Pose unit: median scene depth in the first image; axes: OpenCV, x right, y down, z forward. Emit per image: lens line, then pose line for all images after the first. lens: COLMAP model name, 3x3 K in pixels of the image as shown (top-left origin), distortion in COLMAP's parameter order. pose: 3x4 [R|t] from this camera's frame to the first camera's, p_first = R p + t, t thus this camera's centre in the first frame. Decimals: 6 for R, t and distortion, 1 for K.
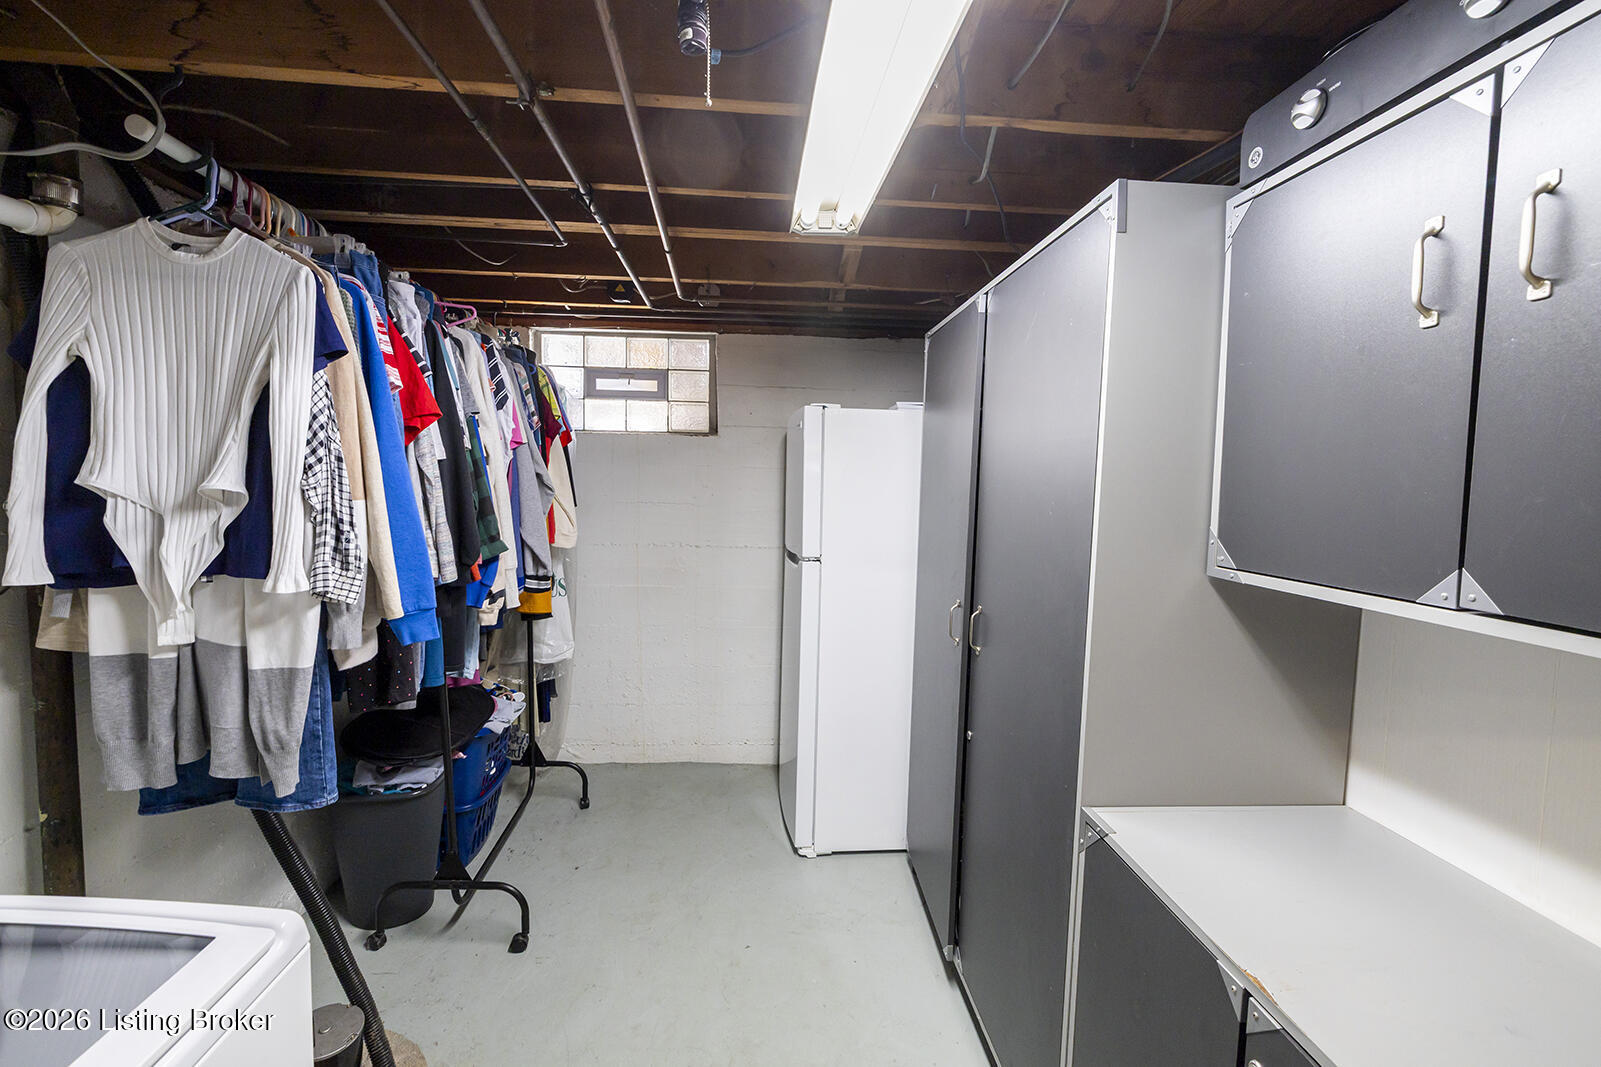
lens RADIAL K [[692.9, 0, 800.5], [0, 692.9, 533.5], [0, 0, 1]] dist [0.000459, 0.000133]
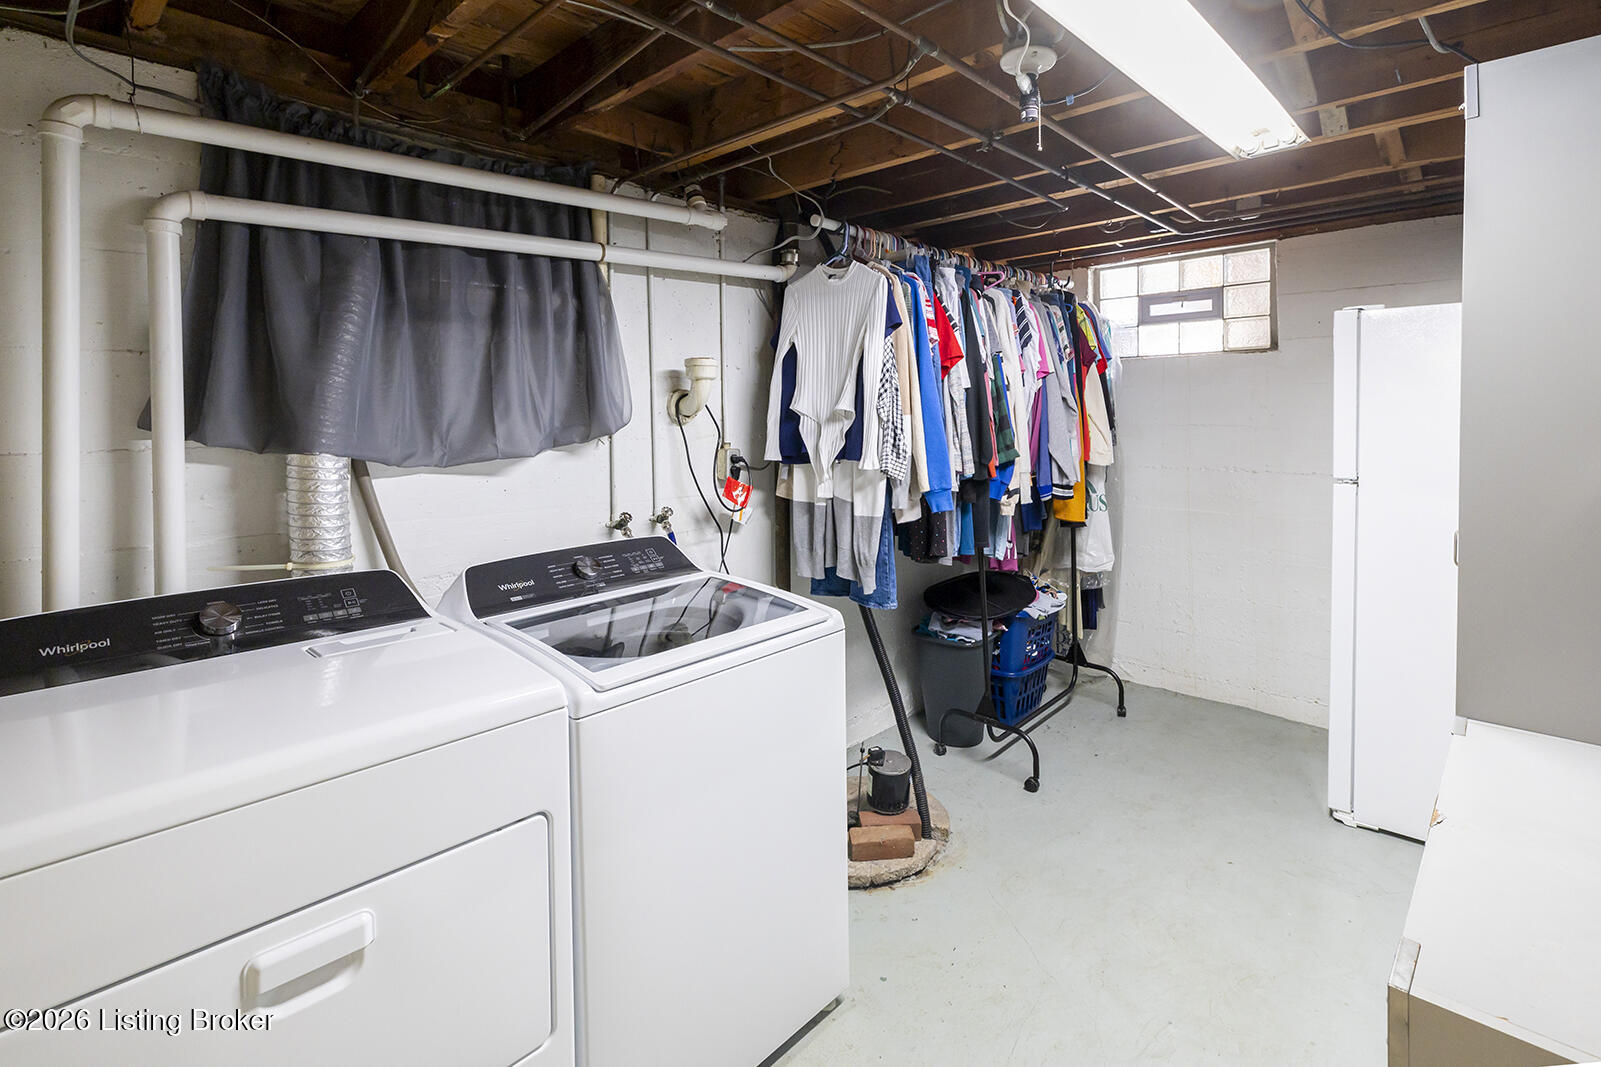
lens RADIAL K [[713.3, 0, 762.8], [0, 713.3, 511.2], [0, 0, 1]] dist [0.000729, 0.000152]
pose [[0.627402, 0.083873, -0.774165, 0.413315], [-0.040204, 0.996345, 0.075361, 0.057681], [0.777657, -0.016157, 0.628482, -0.277831]]
